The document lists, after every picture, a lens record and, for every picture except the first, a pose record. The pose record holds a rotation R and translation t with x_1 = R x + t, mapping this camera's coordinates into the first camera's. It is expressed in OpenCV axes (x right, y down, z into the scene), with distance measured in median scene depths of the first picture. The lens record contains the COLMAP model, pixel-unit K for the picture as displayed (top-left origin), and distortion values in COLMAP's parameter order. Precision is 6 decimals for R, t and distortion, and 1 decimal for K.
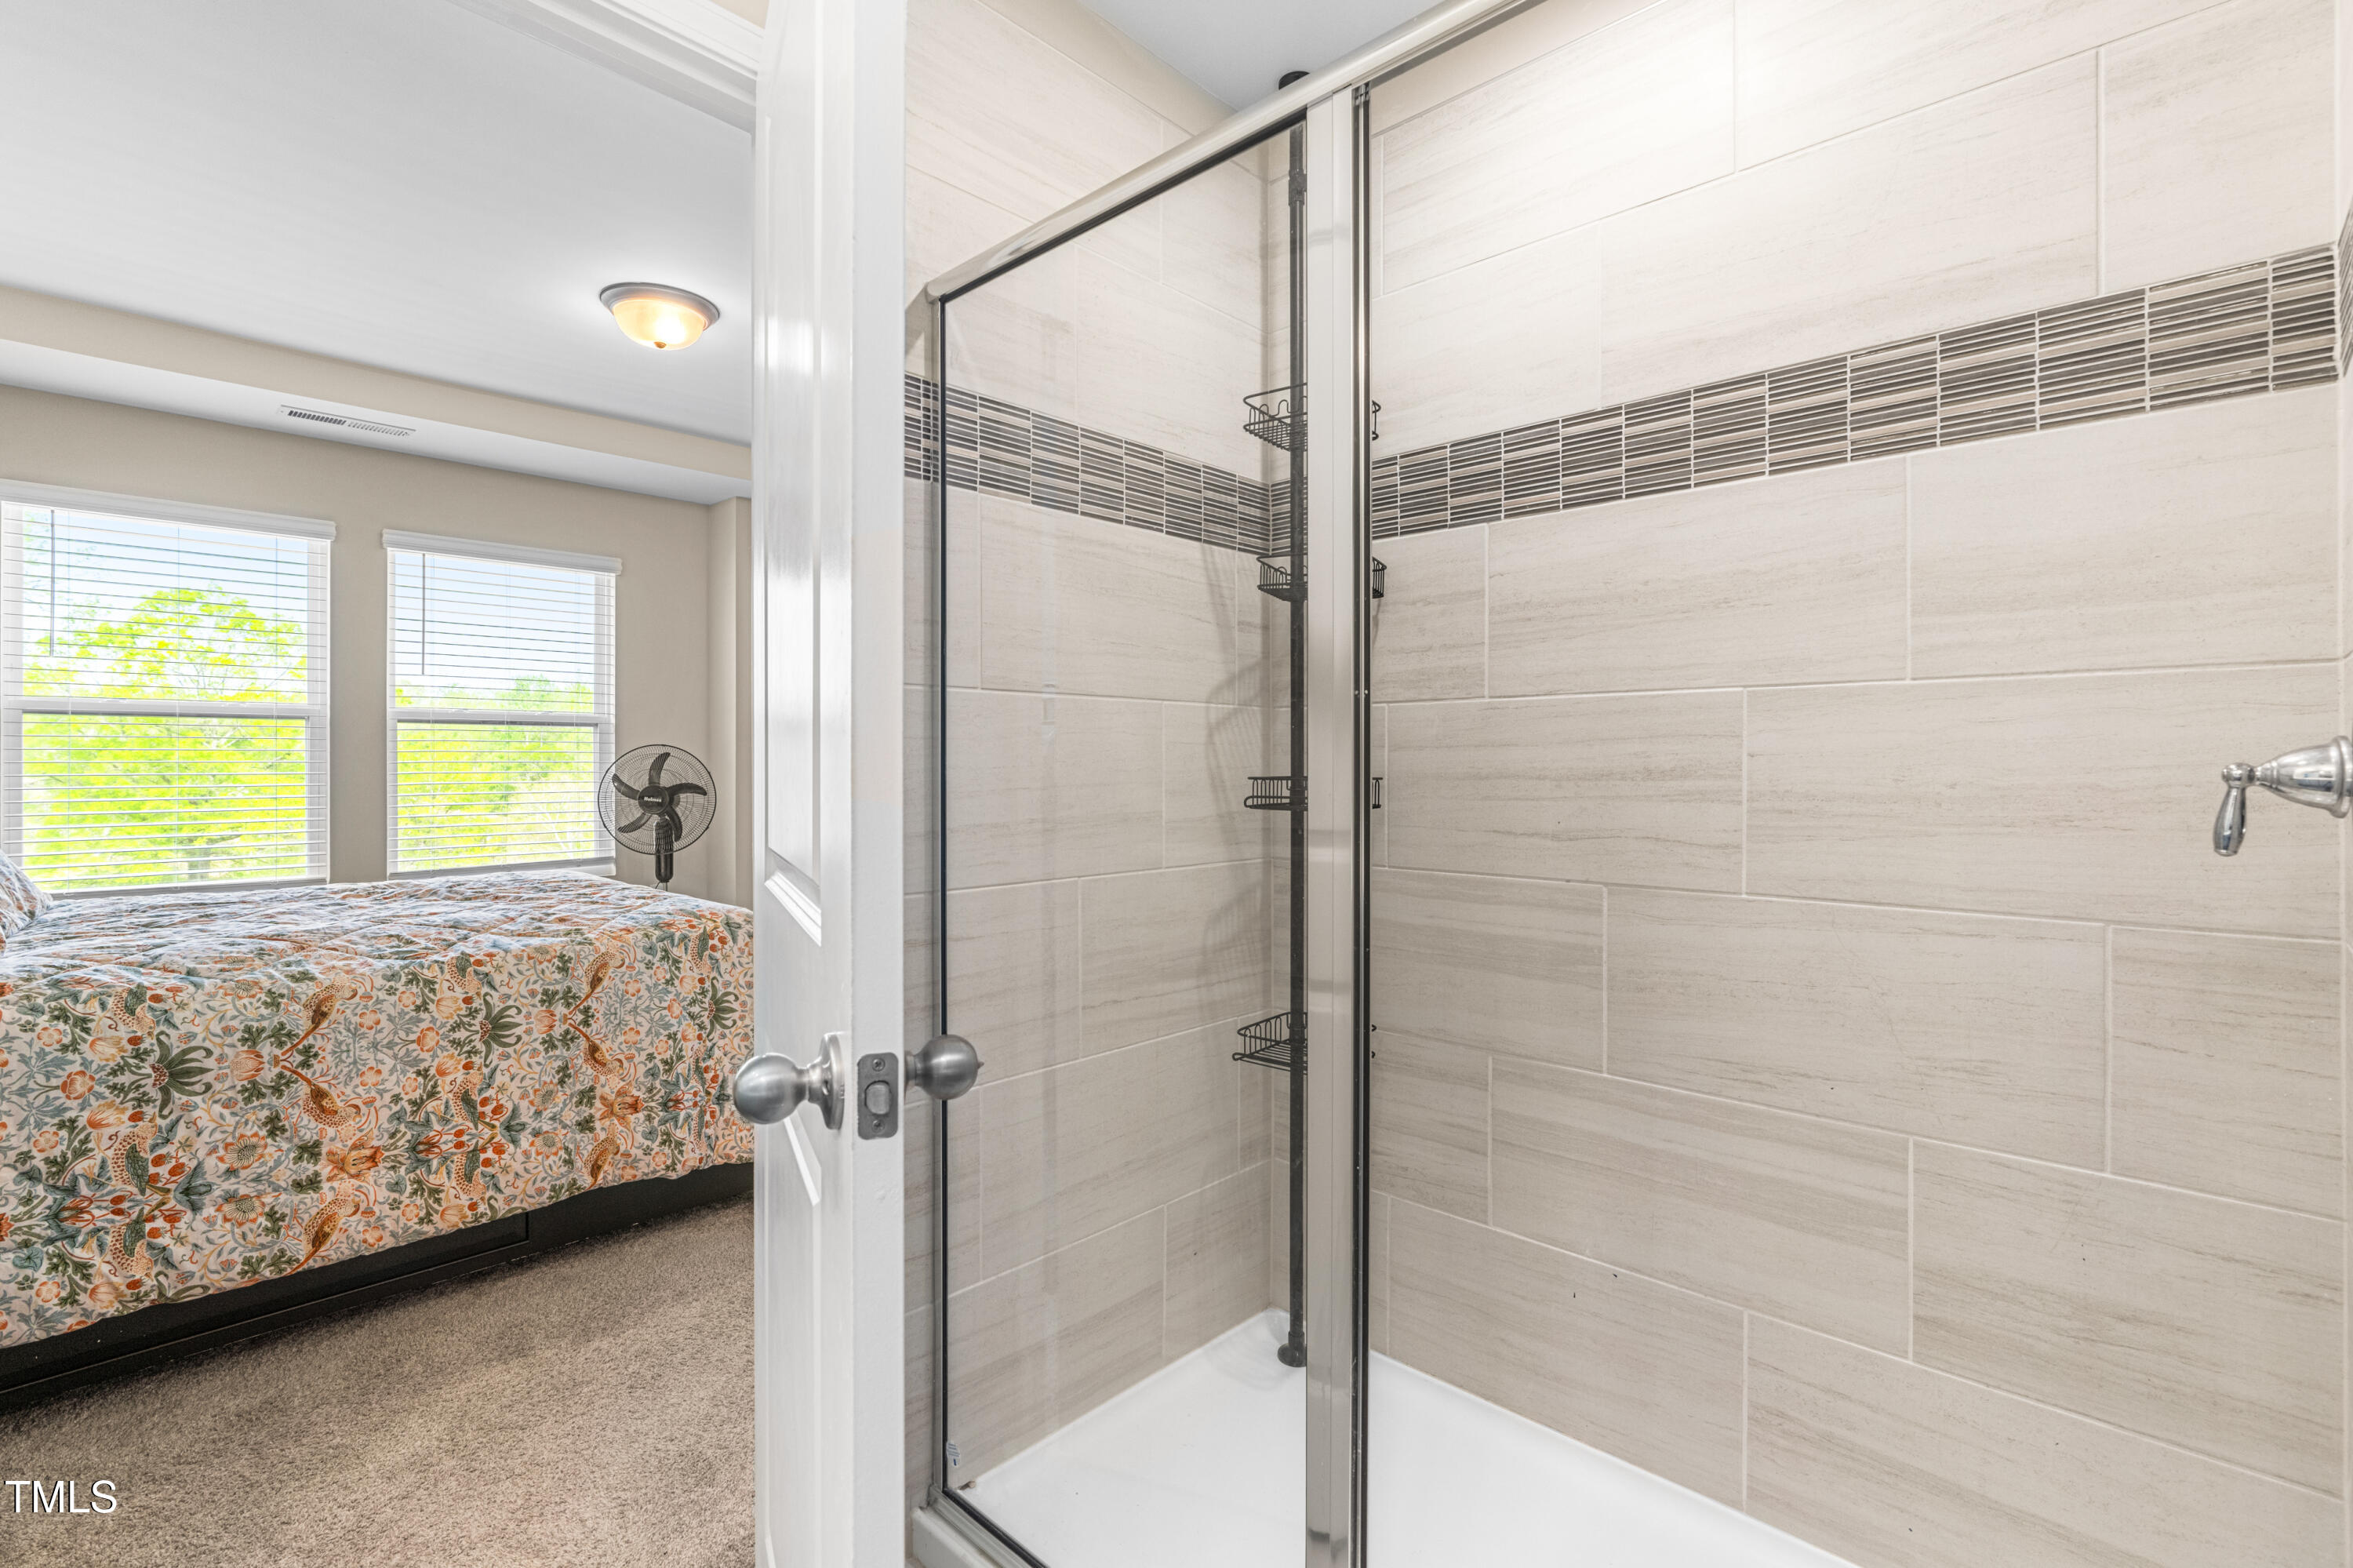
lens RADIAL K [[1073.0, 0, 1178.6], [0, 1073.0, 773.6], [0, 0, 1]] dist [-0.000905, -0.000018]
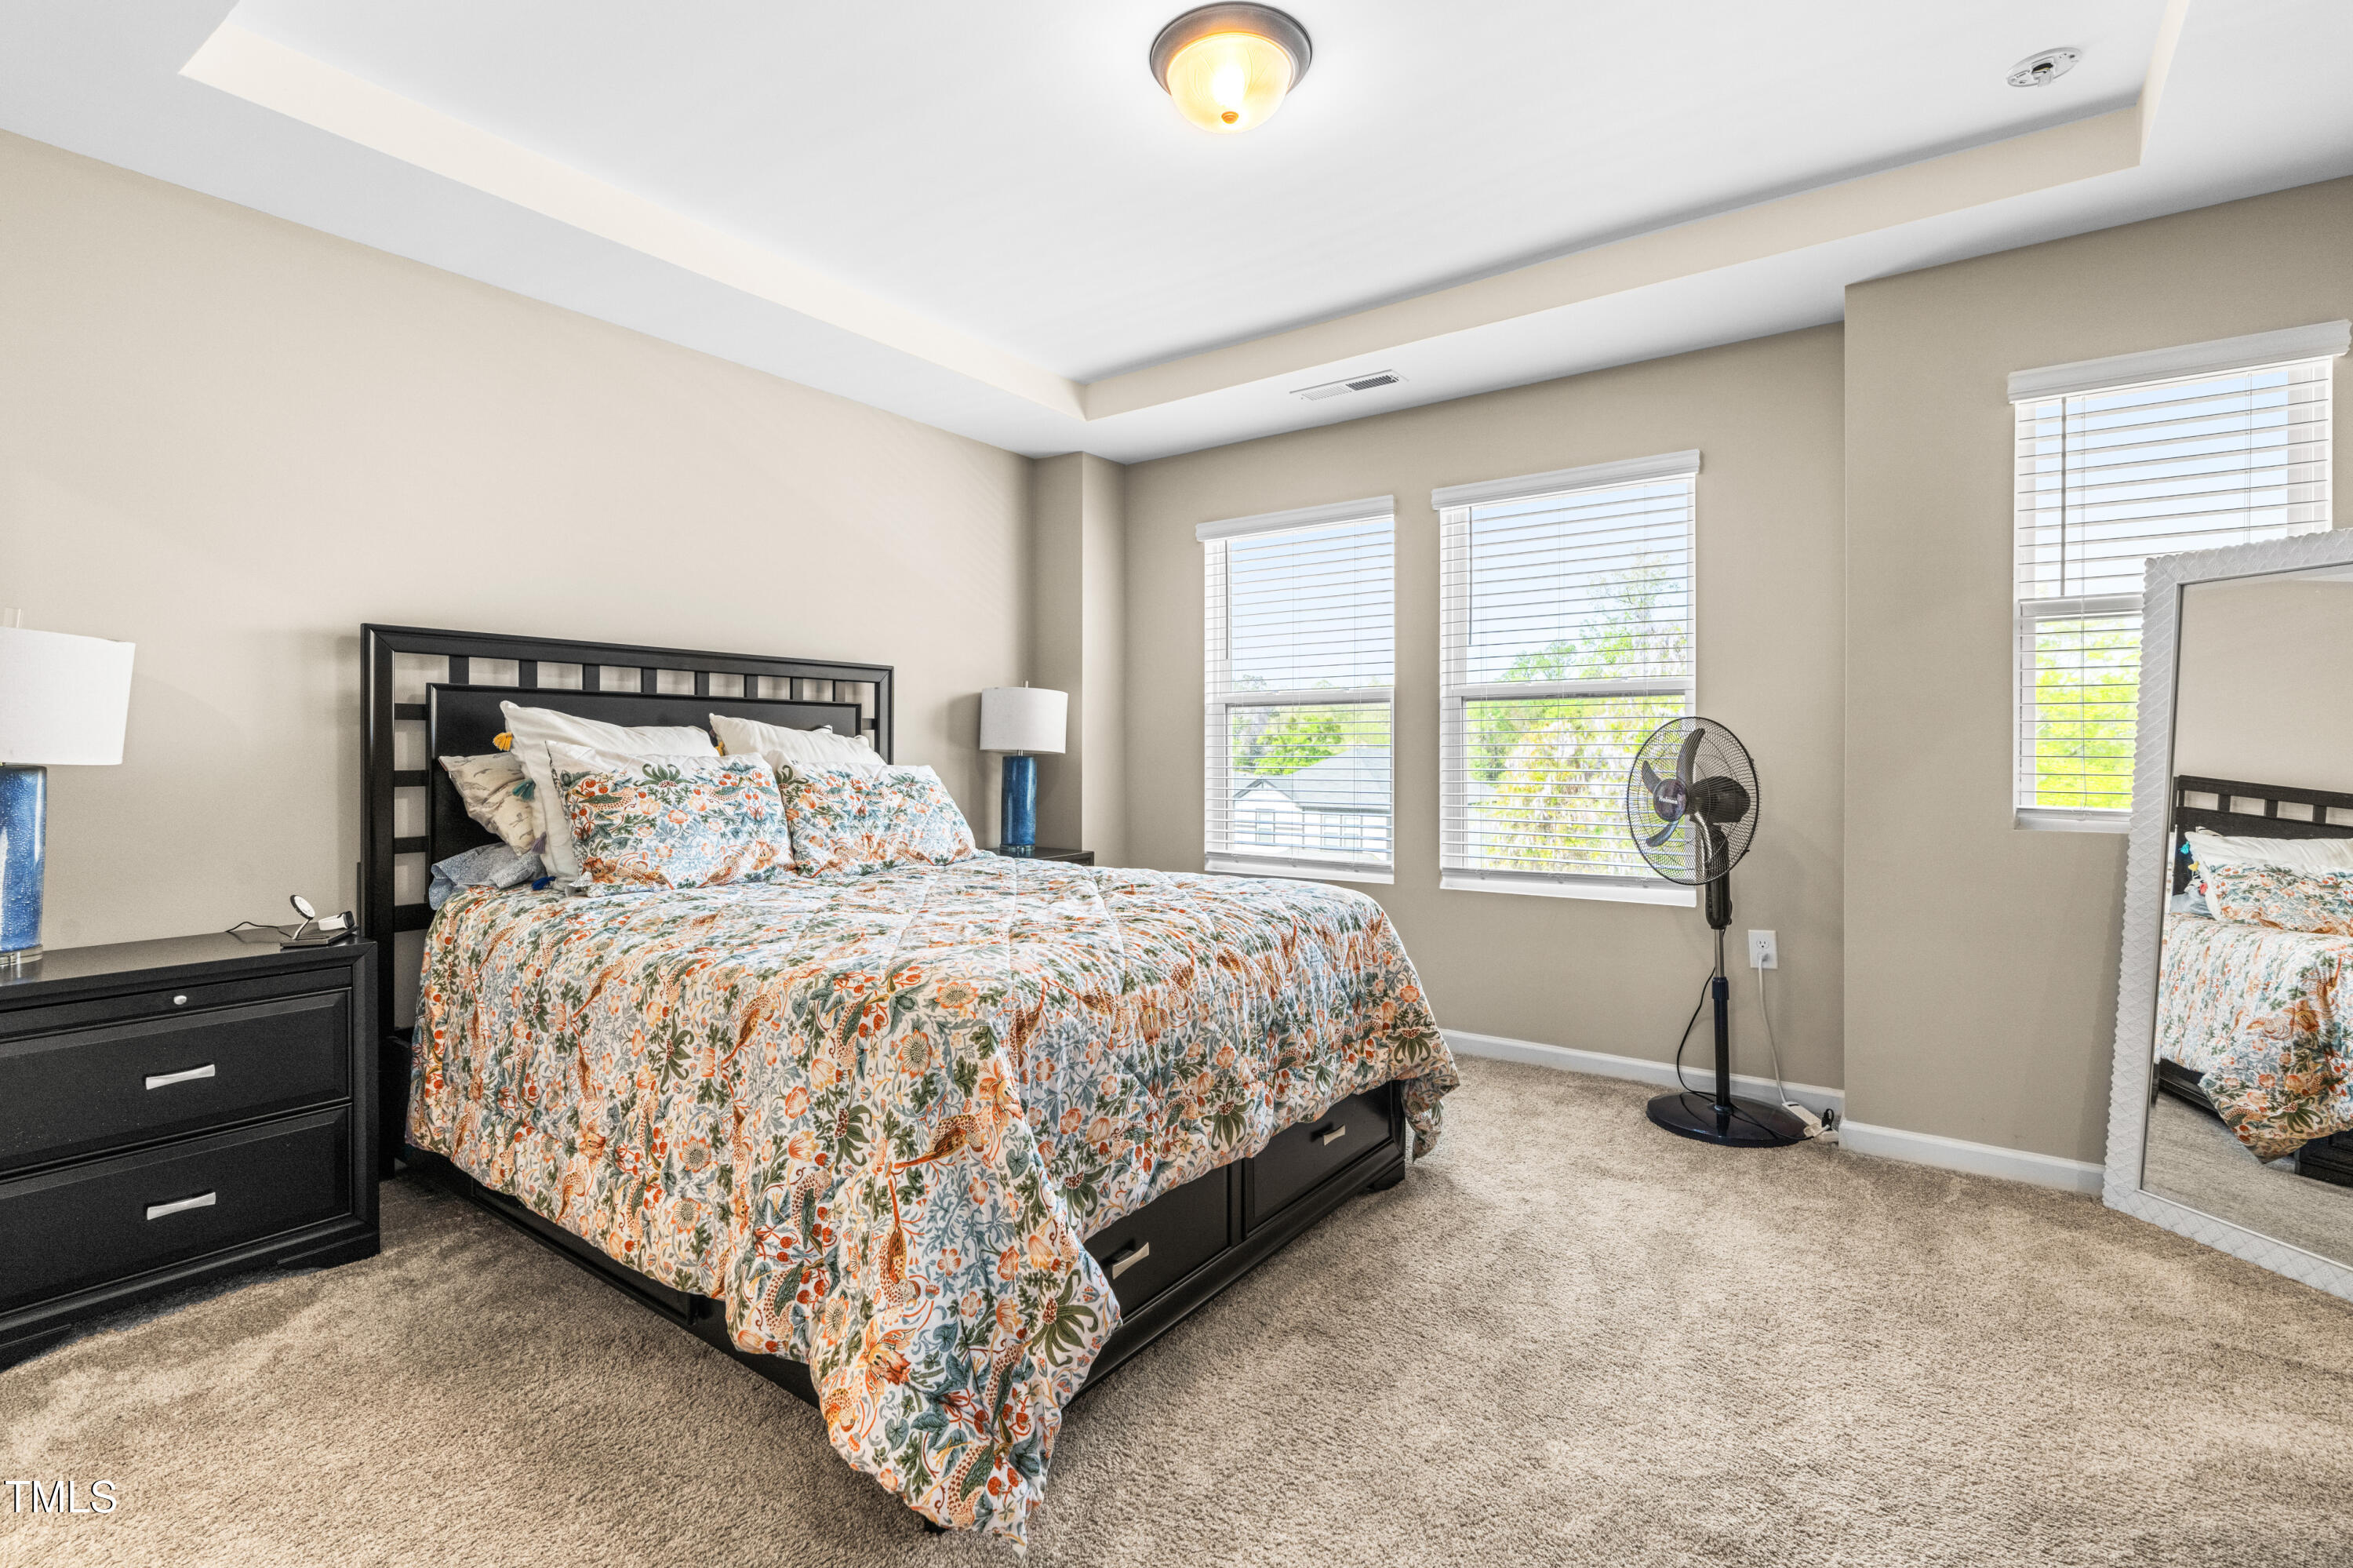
lens RADIAL K [[1073.0, 0, 1177.5], [0, 1073.0, 764.6], [0, 0, 1]] dist [-0.000905, -0.000018]
pose [[0.125494, 0.010178, -0.992042, 0.232035], [-0.009277, 0.999916, 0.009085, -0.002811], [0.992051, 0.008063, 0.125578, 1.158247]]
